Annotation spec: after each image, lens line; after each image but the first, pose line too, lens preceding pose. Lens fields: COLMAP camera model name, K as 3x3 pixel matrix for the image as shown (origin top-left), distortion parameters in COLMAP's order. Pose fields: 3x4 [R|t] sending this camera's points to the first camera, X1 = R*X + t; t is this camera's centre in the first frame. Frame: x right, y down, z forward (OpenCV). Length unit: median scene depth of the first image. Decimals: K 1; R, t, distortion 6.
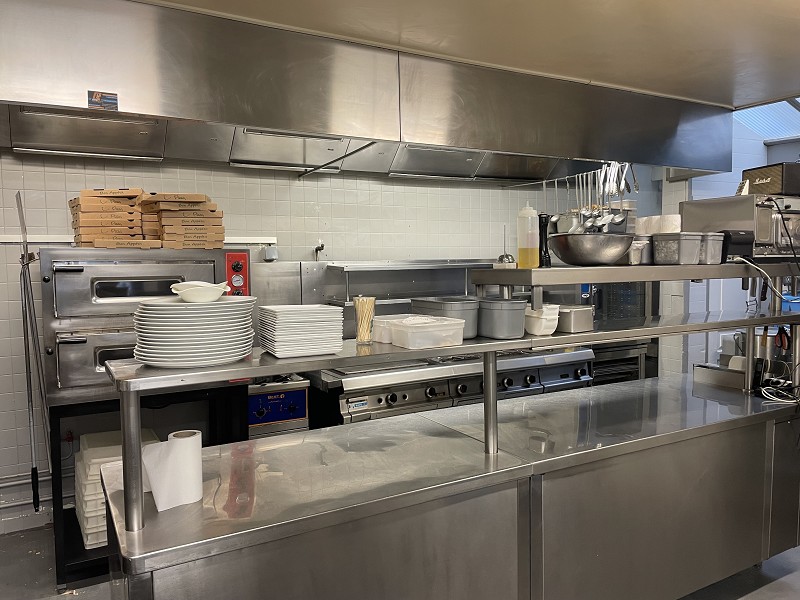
lens RADIAL K [[605.5, 0, 400.0], [0, 605.5, 300.0], [0, 0, 1]] dist [-0.000610, -0.000830]
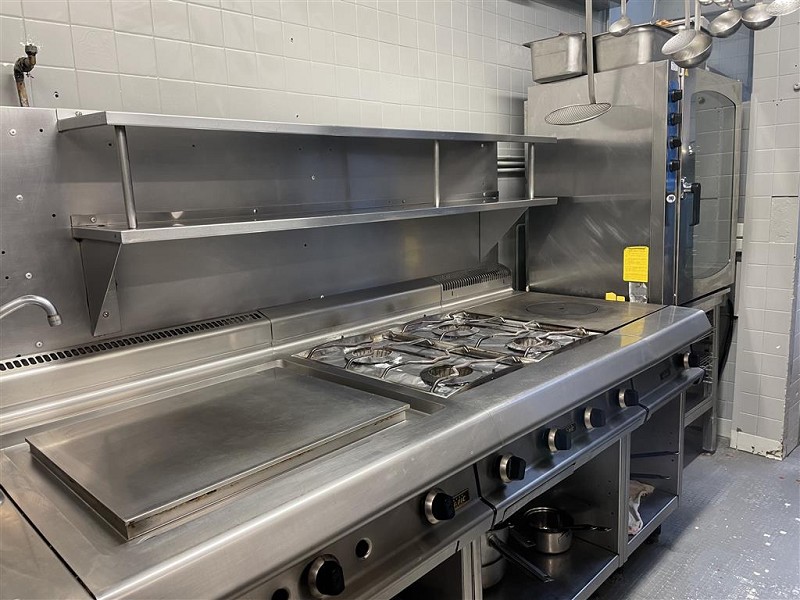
lens RADIAL K [[605.5, 0, 400.0], [0, 605.5, 300.0], [0, 0, 1]] dist [-0.000610, -0.000830]
pose [[0.963864, -0.072812, 0.256250, -0.034137], [0.047143, 0.993361, 0.104931, 0.012553], [-0.262189, -0.089059, 0.960898, 0.635381]]
